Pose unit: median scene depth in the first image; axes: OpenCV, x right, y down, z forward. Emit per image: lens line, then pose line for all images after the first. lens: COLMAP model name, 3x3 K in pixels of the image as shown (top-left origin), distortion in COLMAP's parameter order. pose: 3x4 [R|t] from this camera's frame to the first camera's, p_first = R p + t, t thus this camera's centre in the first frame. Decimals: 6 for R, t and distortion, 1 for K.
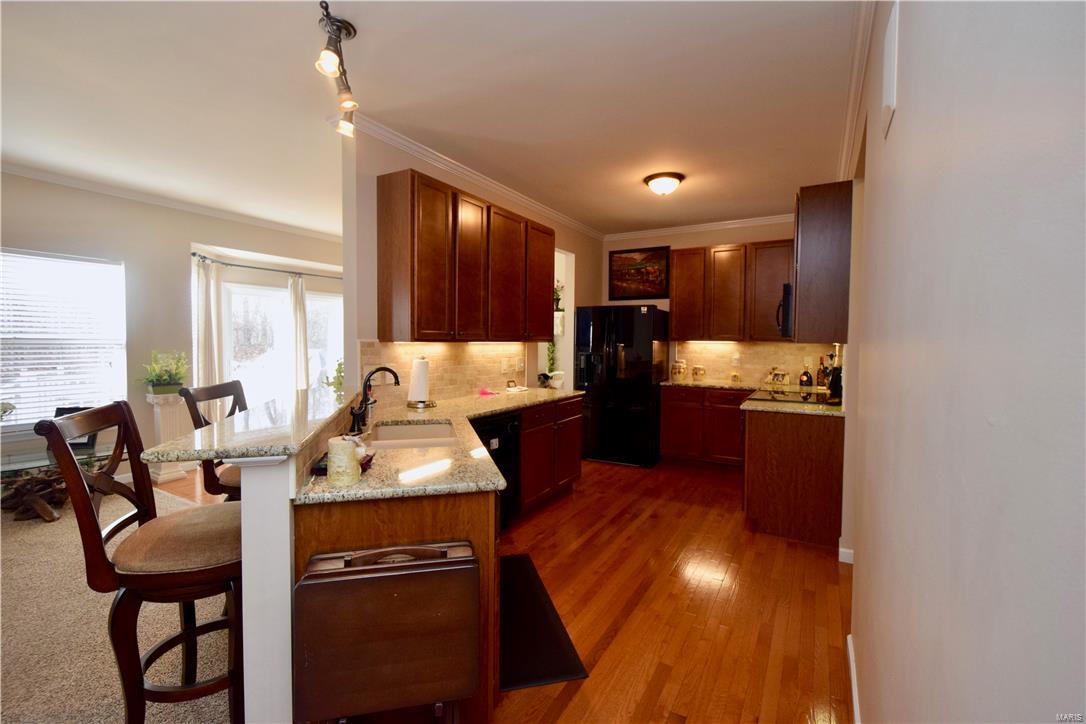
lens RADIAL K [[469.9, 0, 541.6], [0, 469.9, 358.1], [0, 0, 1]] dist [-0.001803, -0.003597]
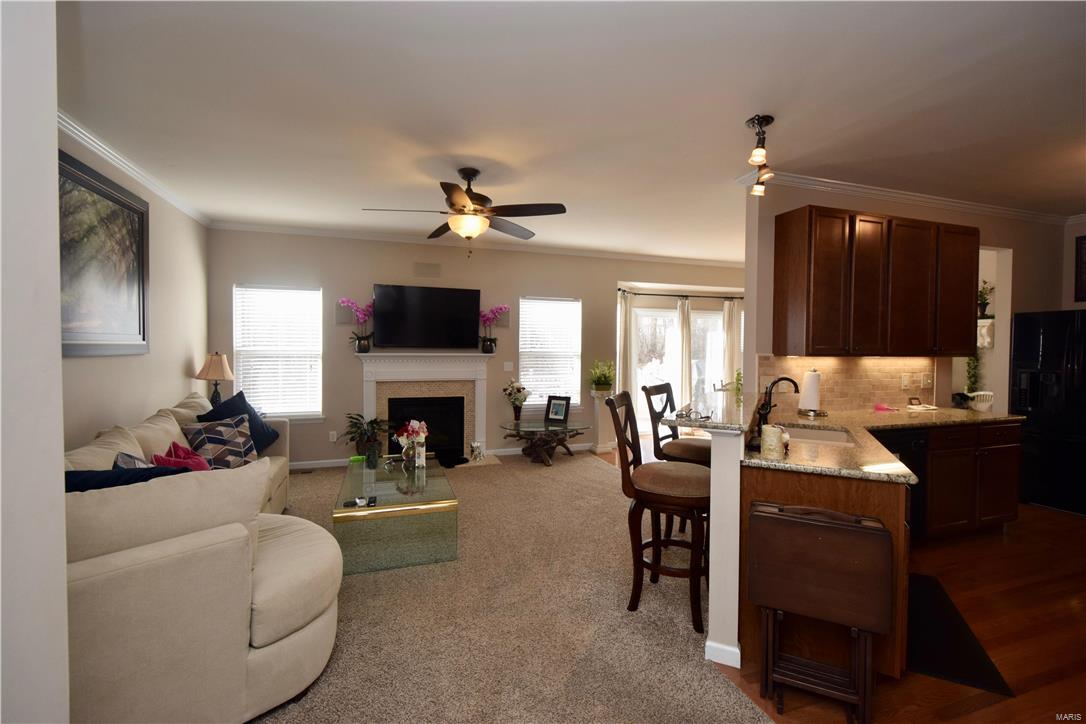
lens RADIAL K [[469.9, 0, 542.8], [0, 469.9, 357.5], [0, 0, 1]] dist [-0.001803, -0.003597]
pose [[0.749326, 0.010455, -0.662119, -0.002200], [-0.026266, 0.999558, -0.013942, 0.000799], [0.661680, 0.027839, 0.749269, -0.195270]]
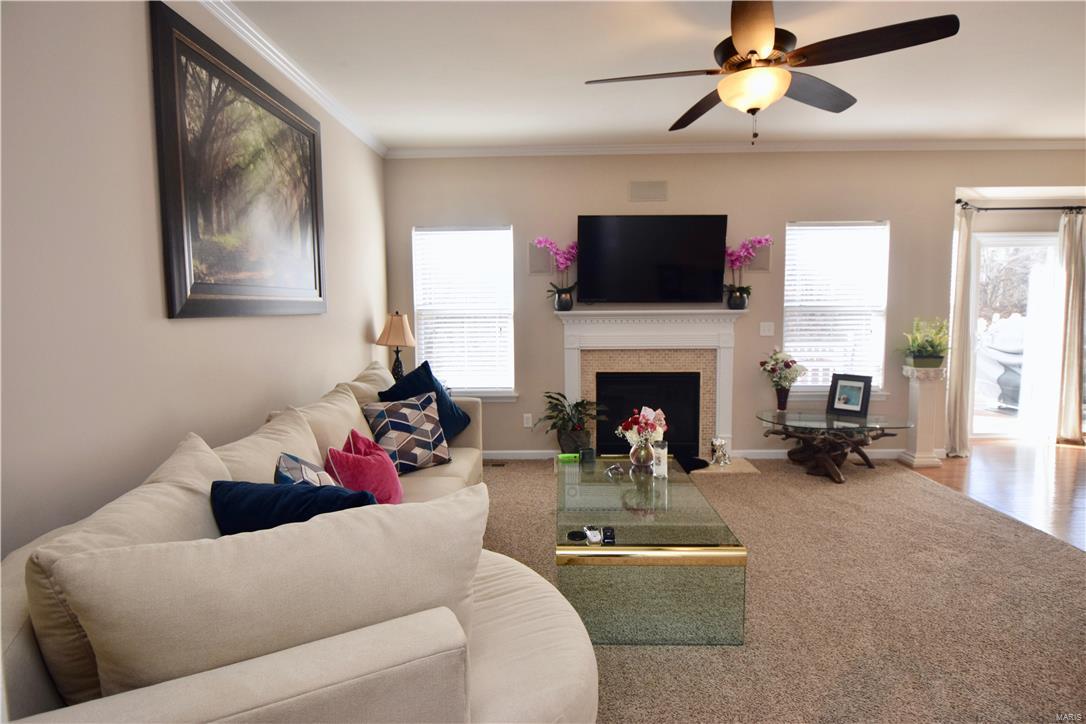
lens RADIAL K [[570.8, 0, 540.6], [0, 570.8, 359.2], [0, 0, 1]] dist [-0.013873, 0.000459]
pose [[0.469889, 0.064934, -0.880334, -0.228292], [-0.020284, 0.997822, 0.062773, 0.009762], [0.882492, -0.011640, 0.470183, -0.144257]]
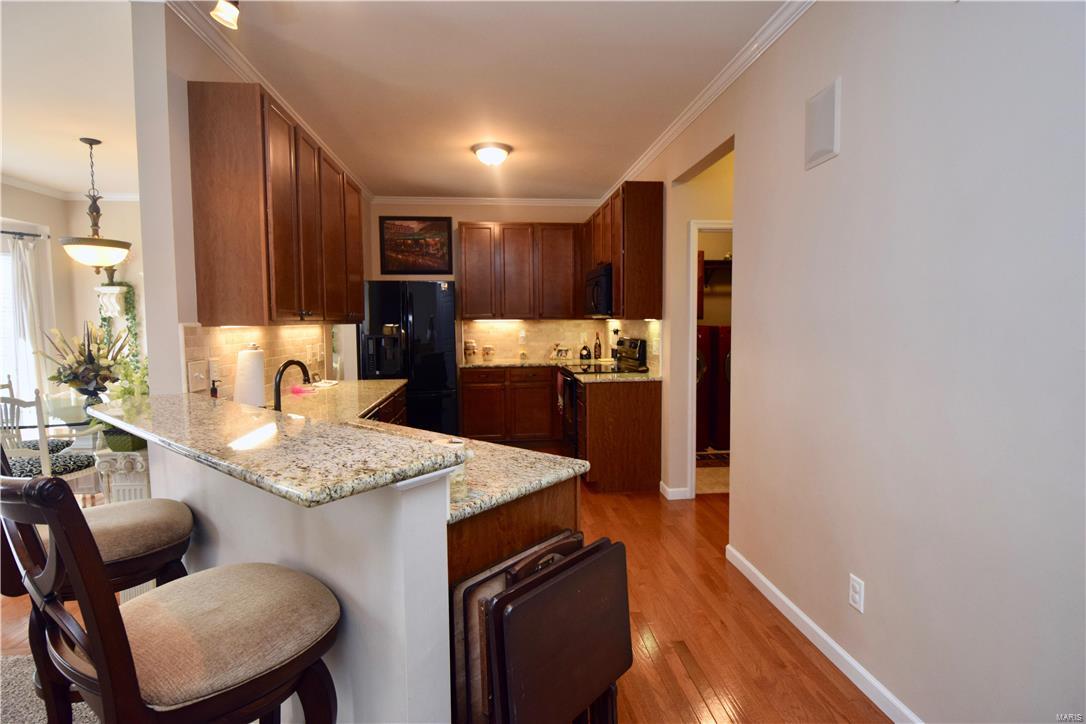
lens RADIAL K [[538.3, 0, 531.5], [0, 538.3, 357.9], [0, 0, 1]] dist [-0.002470, -0.000374]
pose [[0.815916, -0.055971, 0.575455, -0.308331], [0.038126, 0.998345, 0.043046, -0.003253], [-0.576912, -0.013182, 0.816700, 0.057980]]
